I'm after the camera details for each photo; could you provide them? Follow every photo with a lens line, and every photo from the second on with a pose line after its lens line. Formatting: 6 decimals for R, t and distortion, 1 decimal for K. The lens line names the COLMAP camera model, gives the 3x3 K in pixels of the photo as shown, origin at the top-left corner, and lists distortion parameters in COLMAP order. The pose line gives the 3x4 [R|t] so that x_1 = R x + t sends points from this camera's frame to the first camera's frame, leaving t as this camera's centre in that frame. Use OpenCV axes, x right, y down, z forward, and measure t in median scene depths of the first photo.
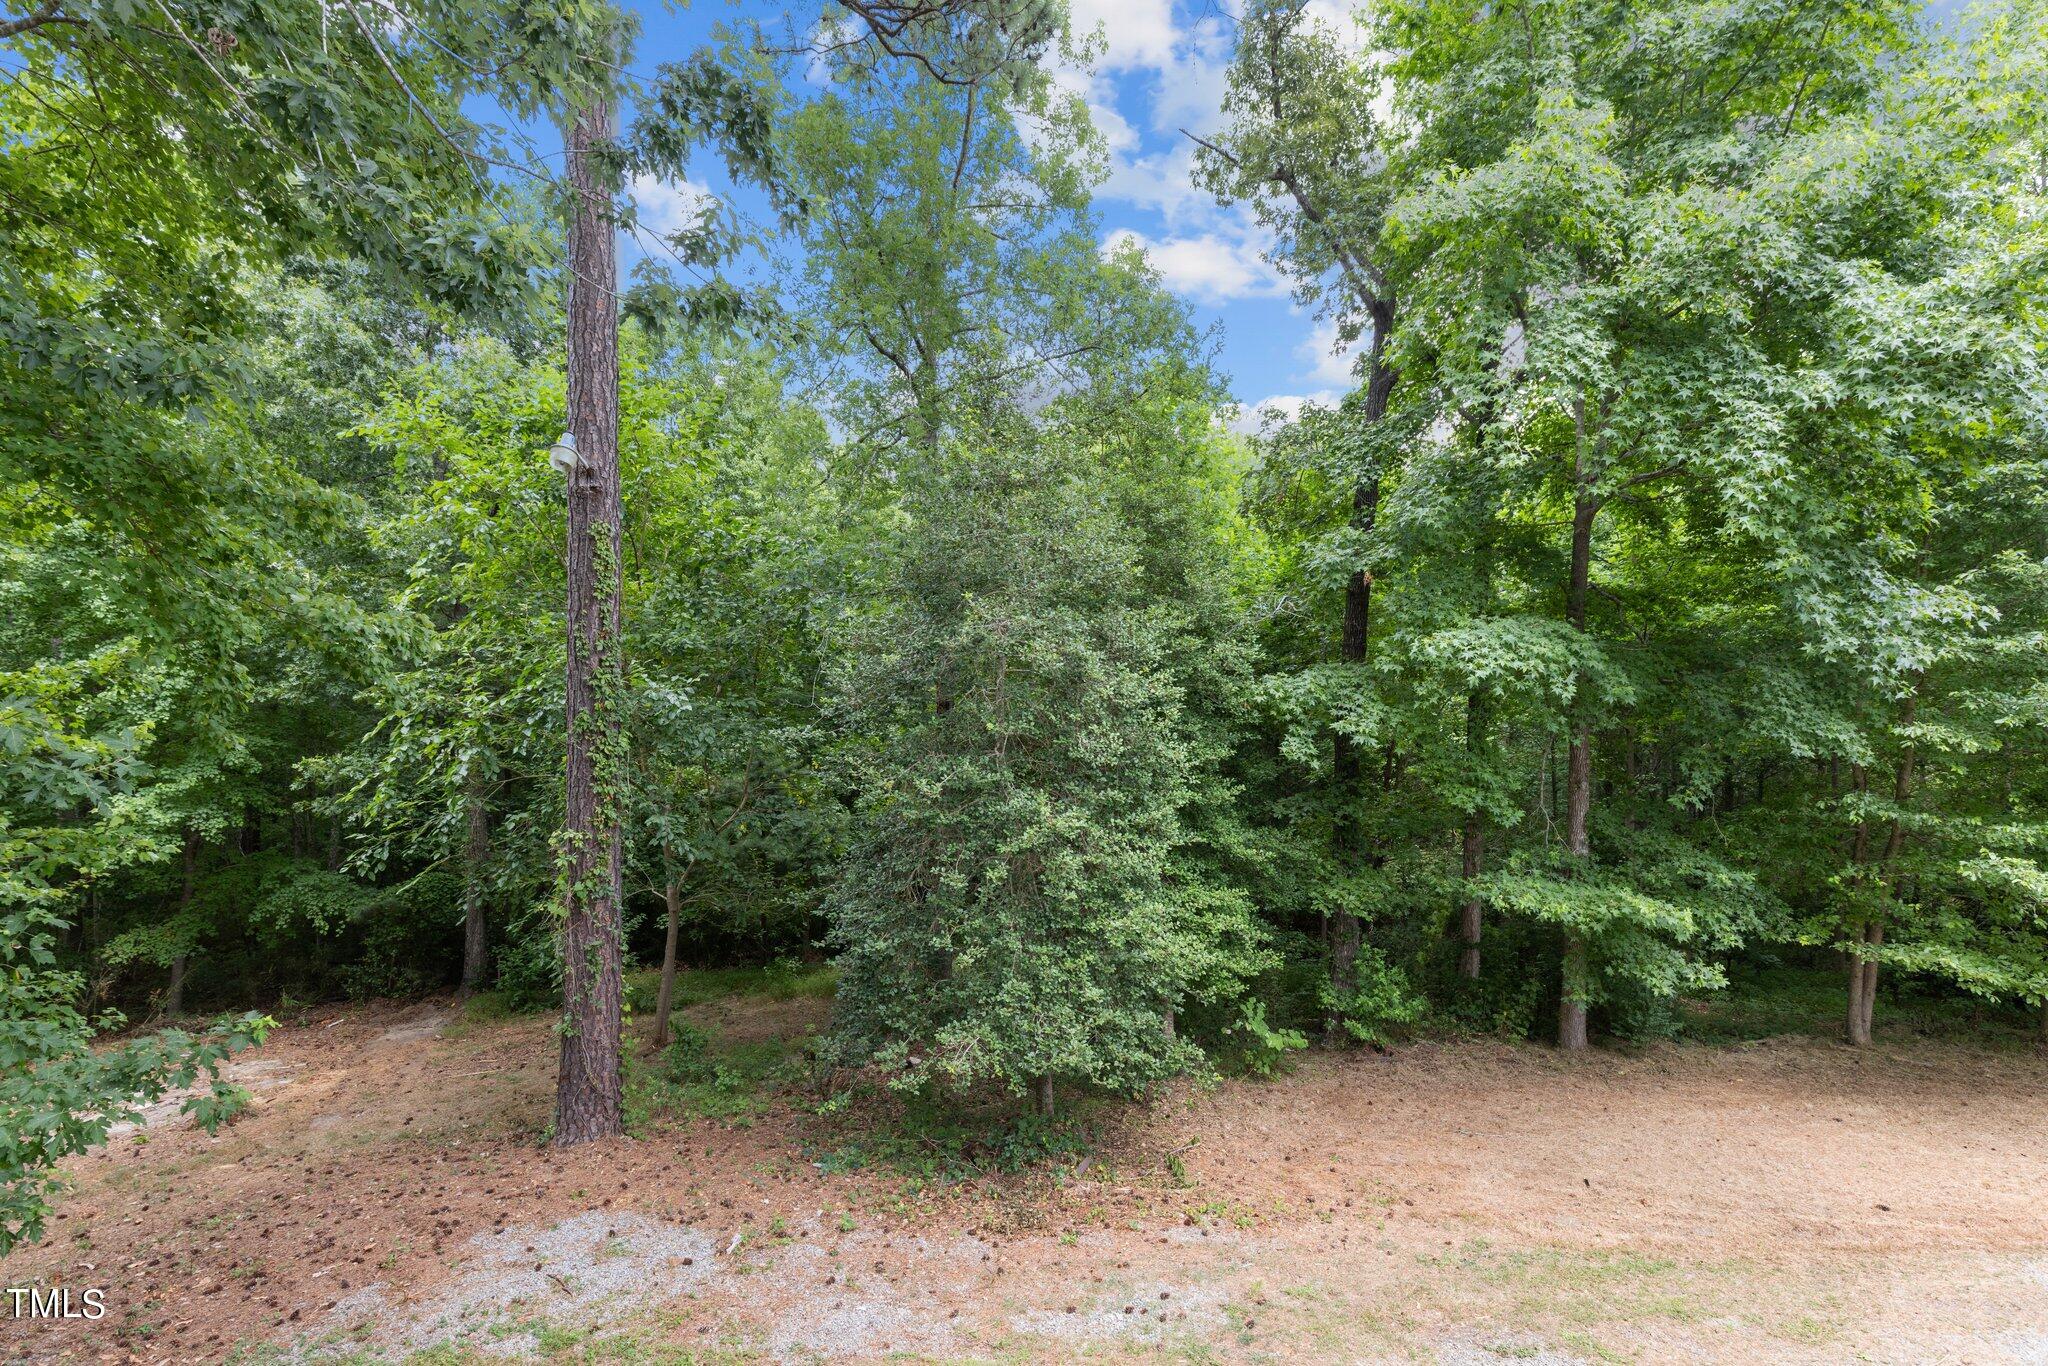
lens RADIAL K [[979.9, 0, 1029.4], [0, 979.9, 744.3], [0, 0, 1]] dist [-0.003432, -0.000317]
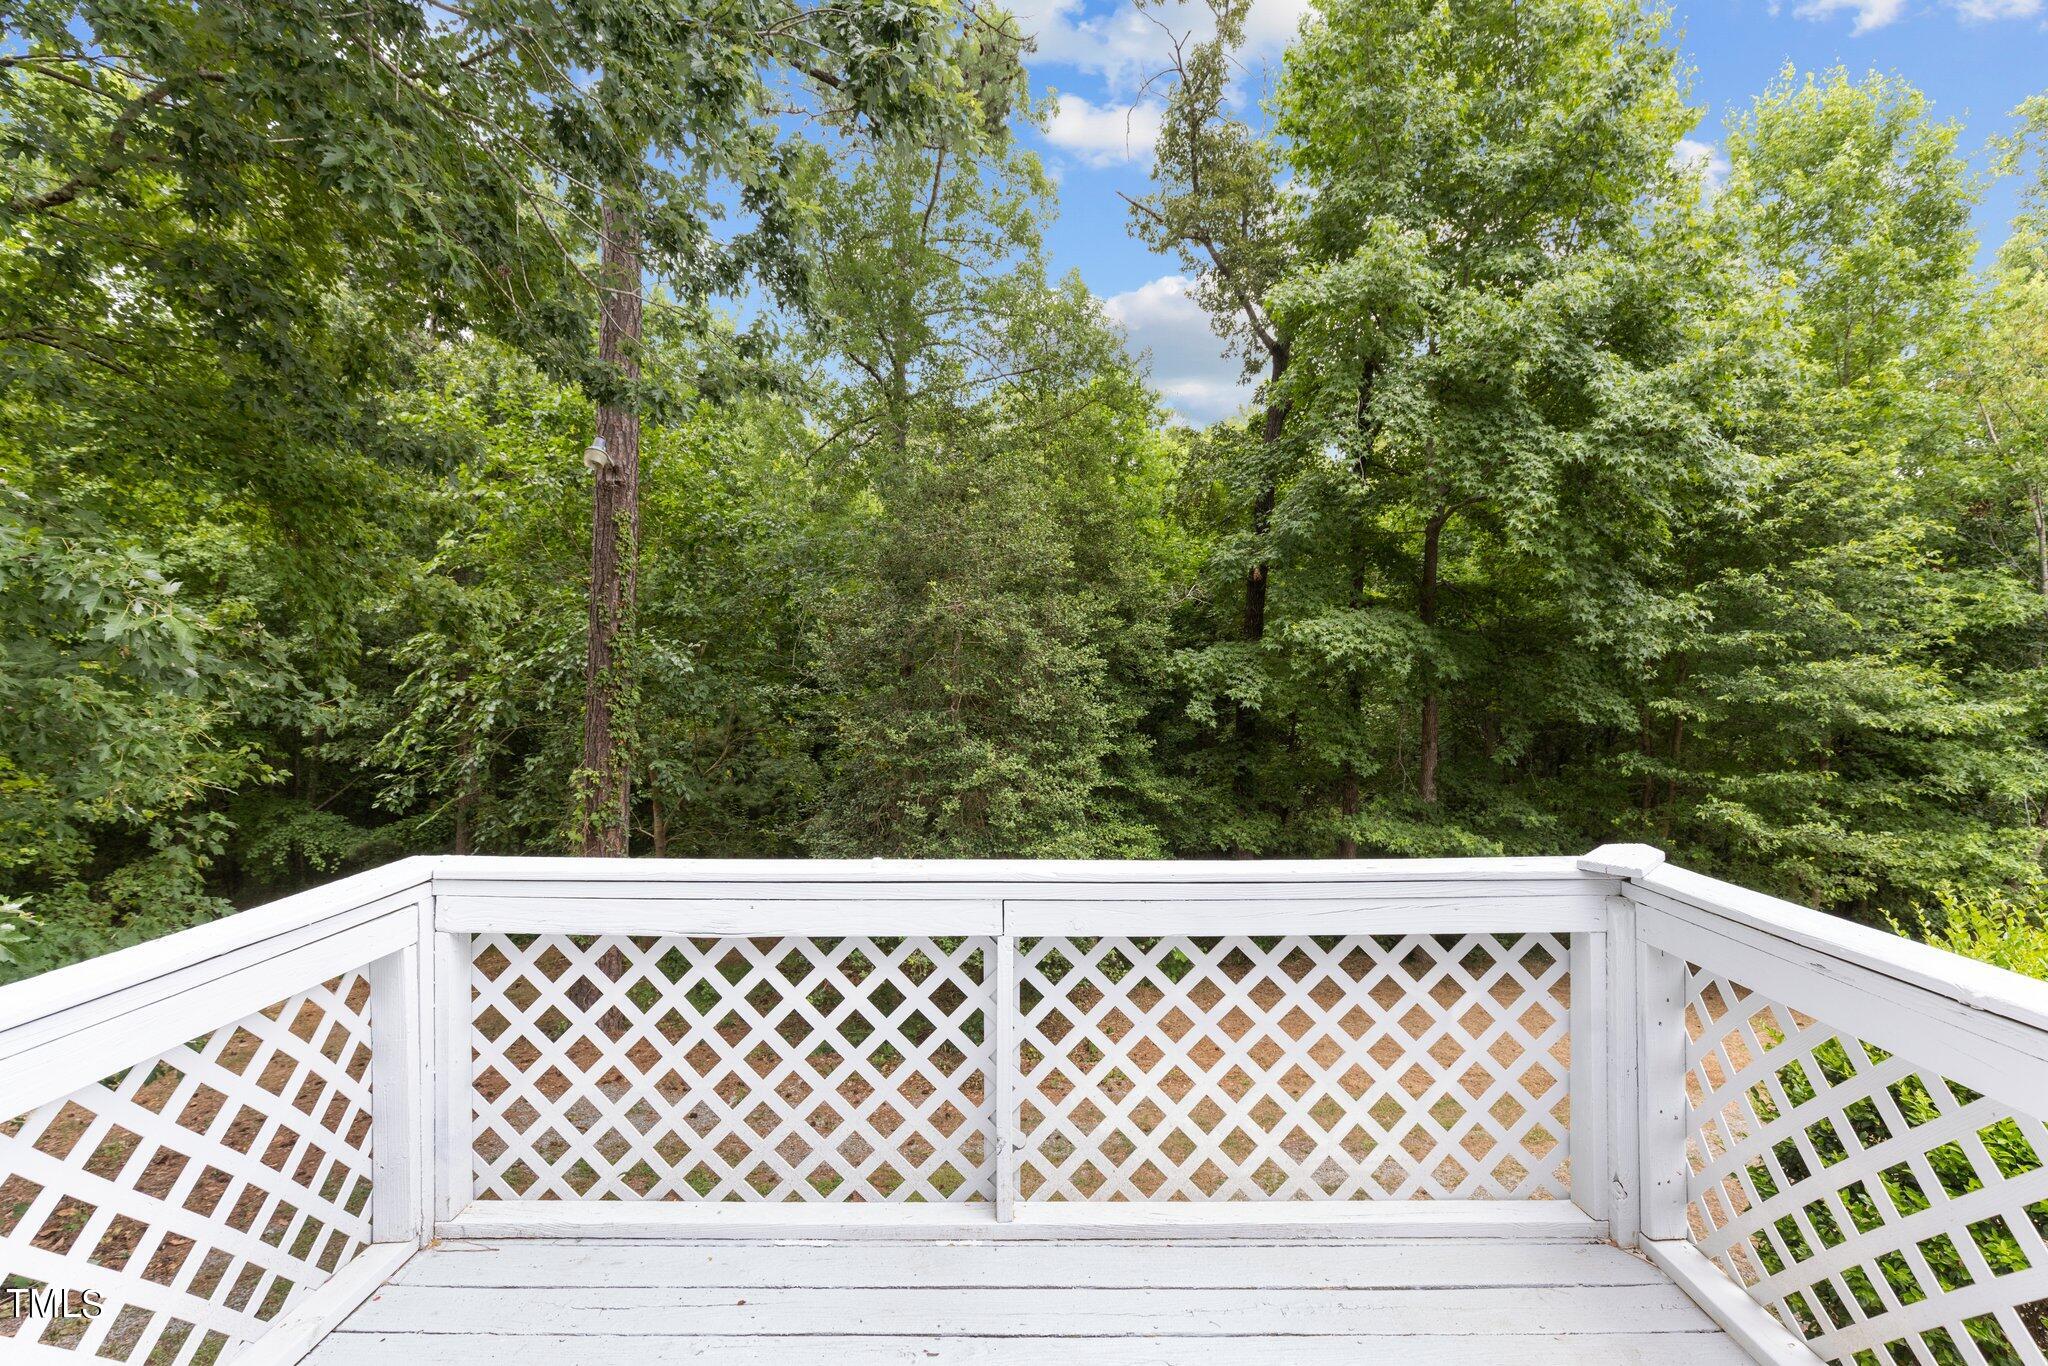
lens RADIAL K [[938.6, 0, 1055.0], [0, 938.6, 682.9], [0, 0, 1]] dist [0.002318, 0.000010]
pose [[0.996924, 0.019080, 0.076011, 0.004468], [-0.017065, 0.999488, -0.027068, 0.005037], [-0.076488, 0.025687, 0.996740, -0.179014]]
